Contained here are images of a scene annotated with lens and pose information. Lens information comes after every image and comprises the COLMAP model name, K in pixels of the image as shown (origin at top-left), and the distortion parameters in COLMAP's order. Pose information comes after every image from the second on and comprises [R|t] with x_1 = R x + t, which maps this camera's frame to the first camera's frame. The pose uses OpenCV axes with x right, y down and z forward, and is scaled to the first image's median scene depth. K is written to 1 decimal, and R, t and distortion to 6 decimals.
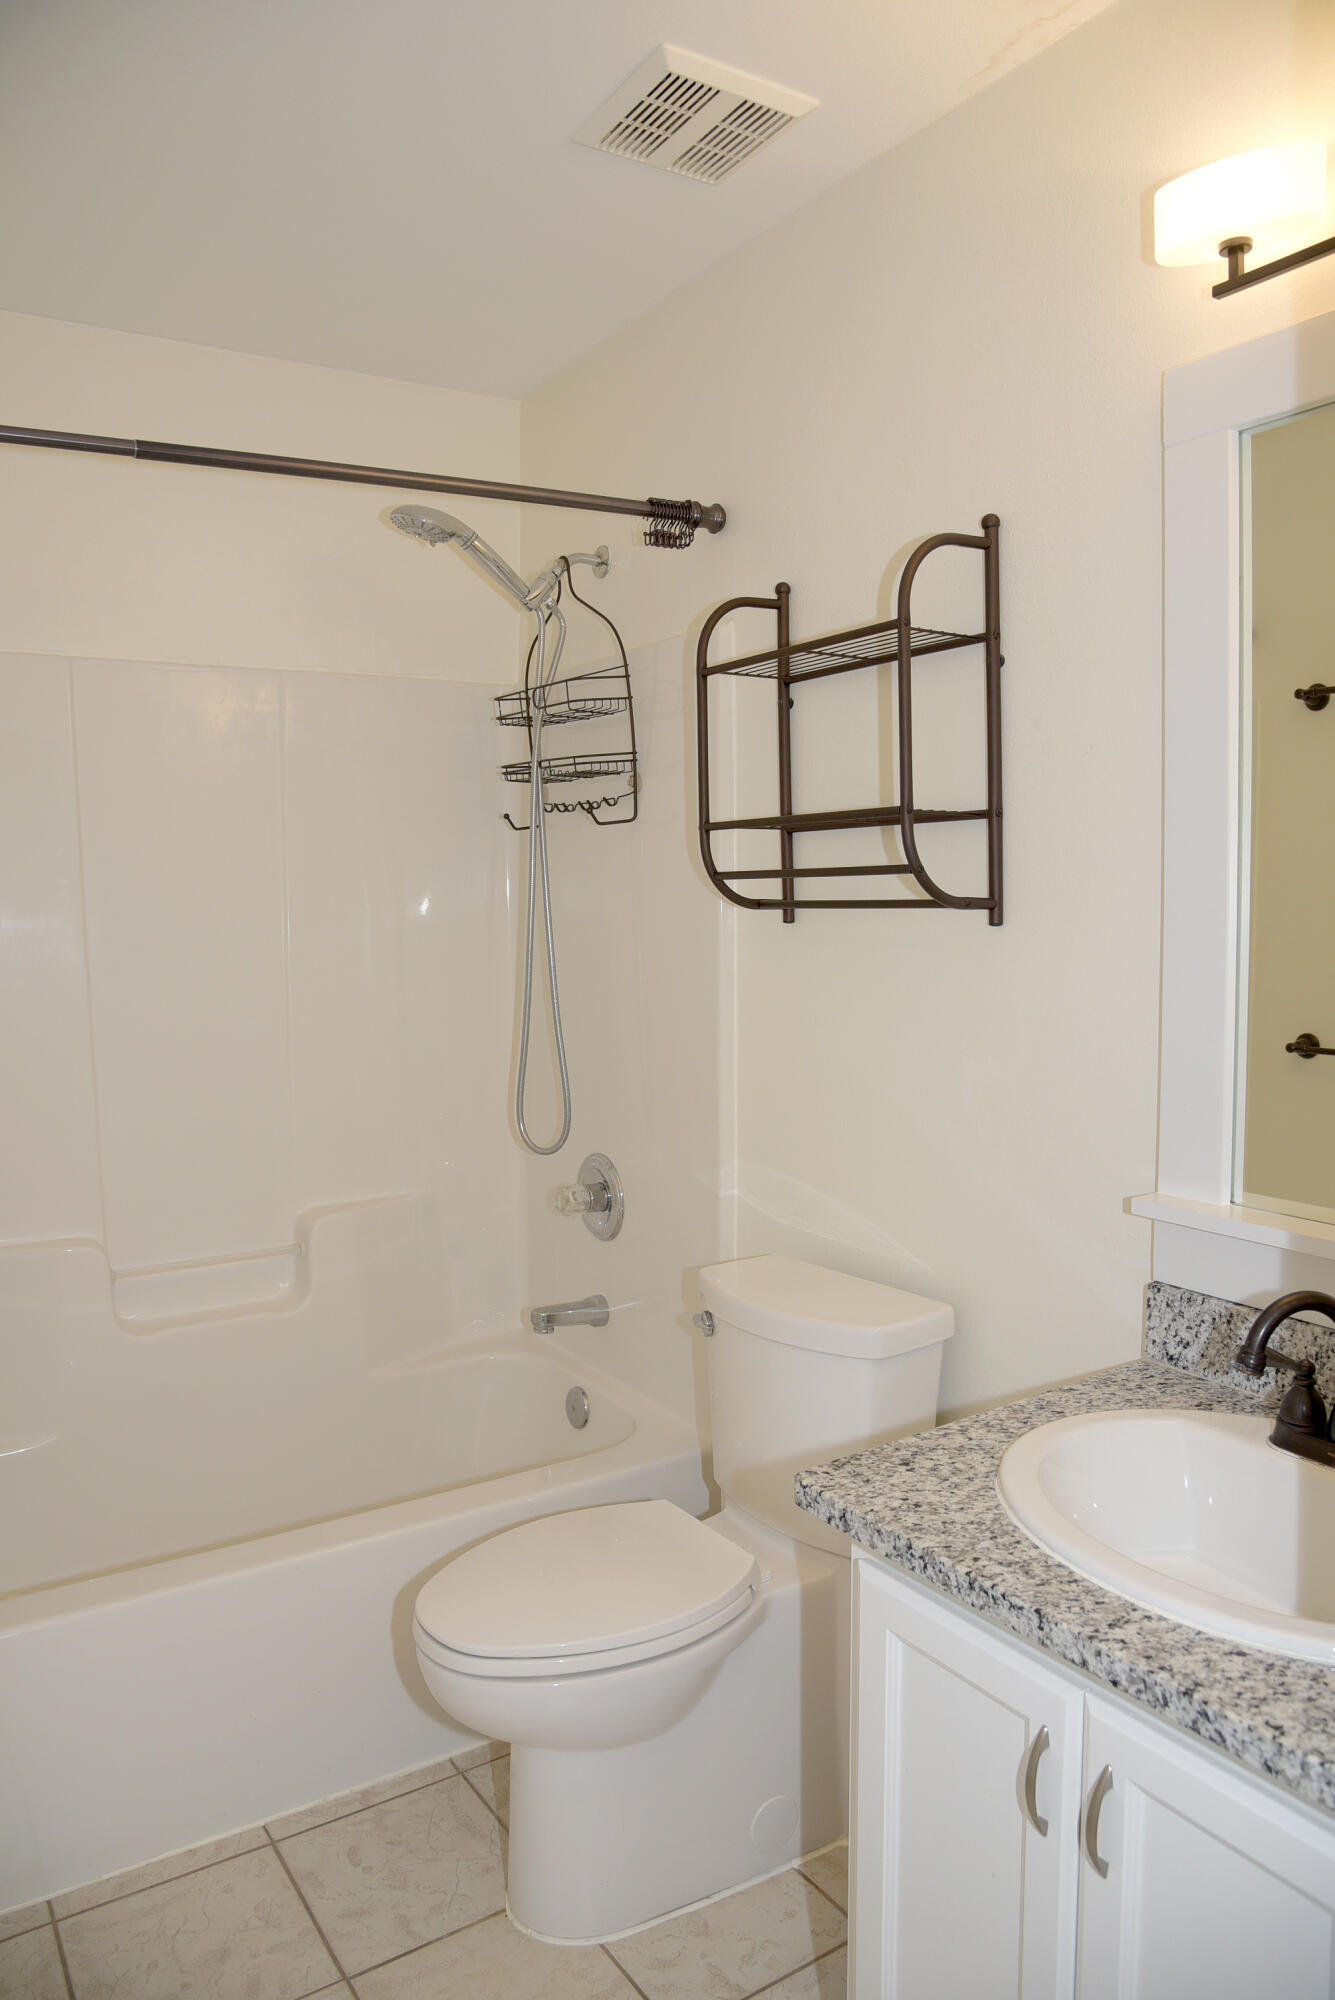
lens RADIAL K [[1389.3, 0, 657.0], [0, 1389.3, 1002.7], [0, 0, 1]] dist [-0.112652, 0.054359]
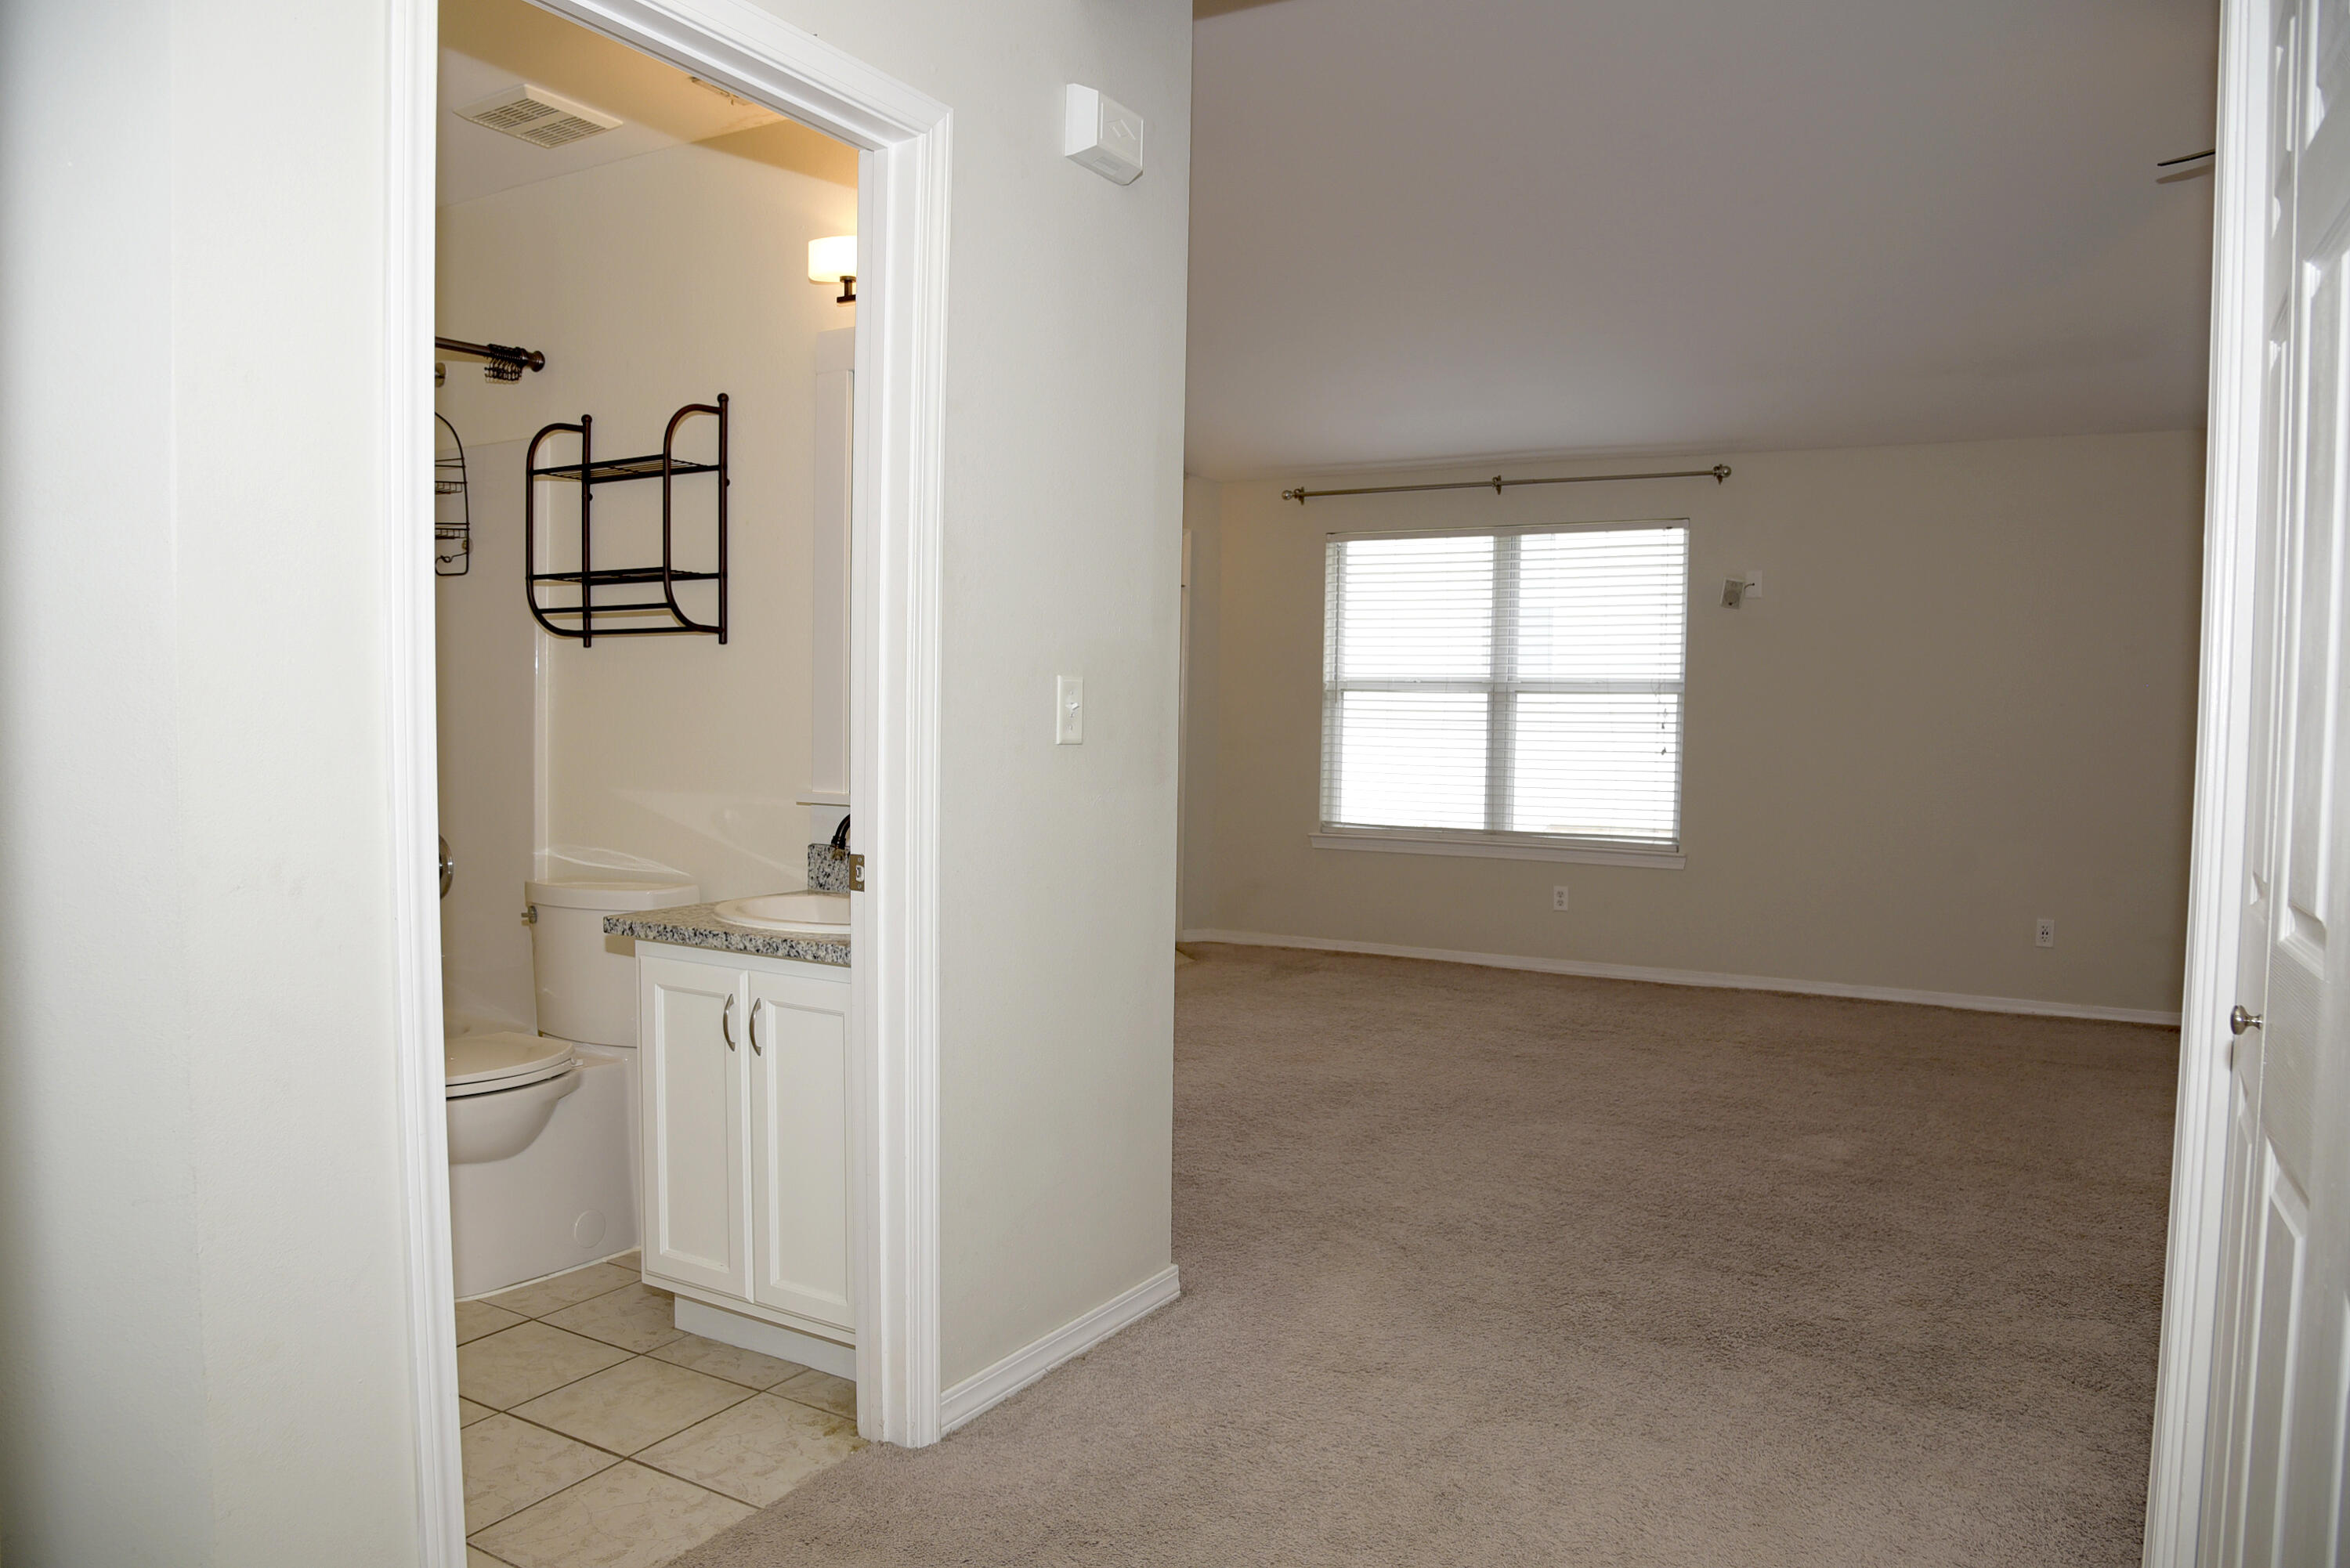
lens RADIAL K [[1632.3, 0, 1183.7], [0, 1632.3, 783.3], [0, 0, 1]] dist [-0.112652, 0.054359]
pose [[0.889915, 0.002762, 0.456119, -0.135789], [0.011453, 0.999531, -0.028398, 0.163813], [-0.455984, 0.030495, 0.889466, -0.910285]]
